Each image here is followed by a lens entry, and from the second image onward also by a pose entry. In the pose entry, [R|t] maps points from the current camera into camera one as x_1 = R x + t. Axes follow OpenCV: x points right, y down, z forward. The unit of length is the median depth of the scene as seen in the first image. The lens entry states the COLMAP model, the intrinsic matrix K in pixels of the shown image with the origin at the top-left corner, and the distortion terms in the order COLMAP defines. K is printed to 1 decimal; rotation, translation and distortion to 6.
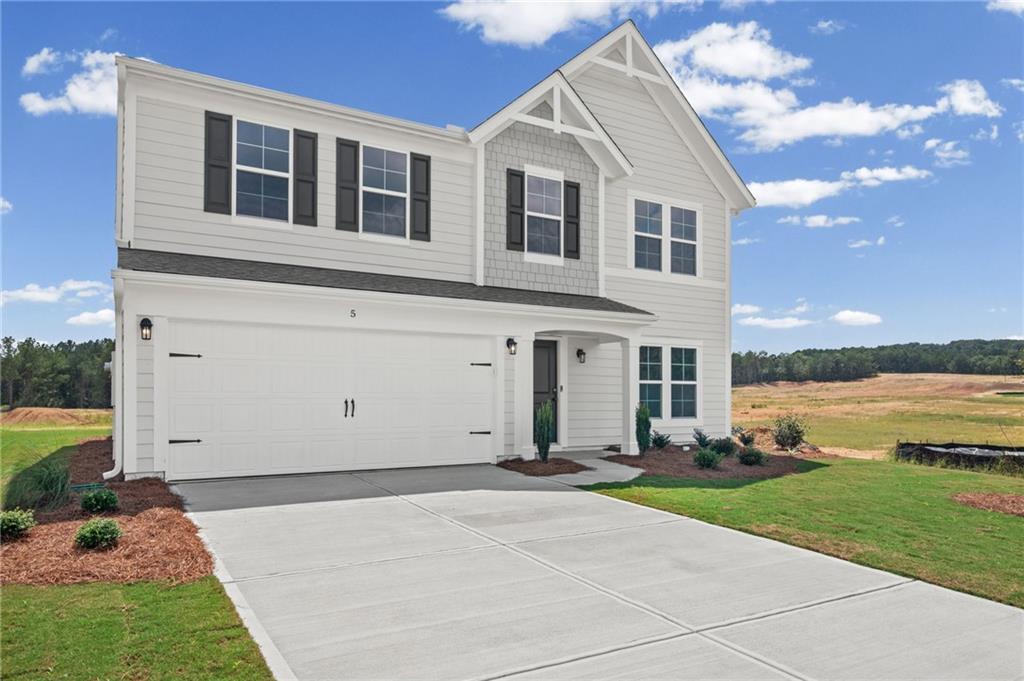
lens RADIAL K [[664.8, 0, 485.5], [0, 664.8, 416.5], [0, 0, 1]] dist [-0.007204, -0.005599]
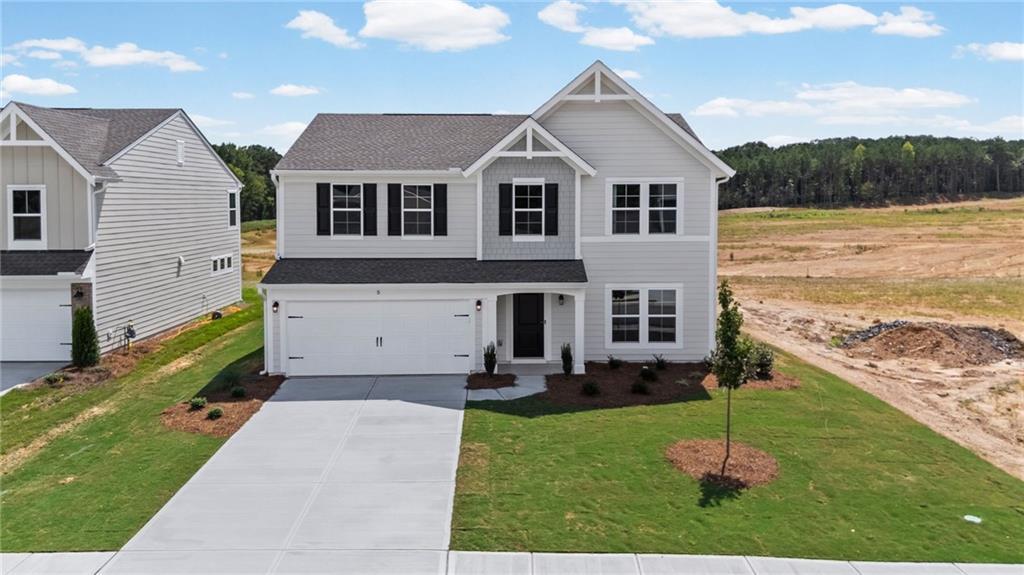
lens RADIAL K [[765.2, 0, 510.0], [0, 765.2, 289.3], [0, 0, 1]] dist [0.039589, -0.019765]
pose [[0.872217, 0.060846, -0.485319, 0.900311], [-0.007243, 0.993730, 0.111570, -0.318871], [0.489065, -0.093798, 0.867190, -0.520161]]
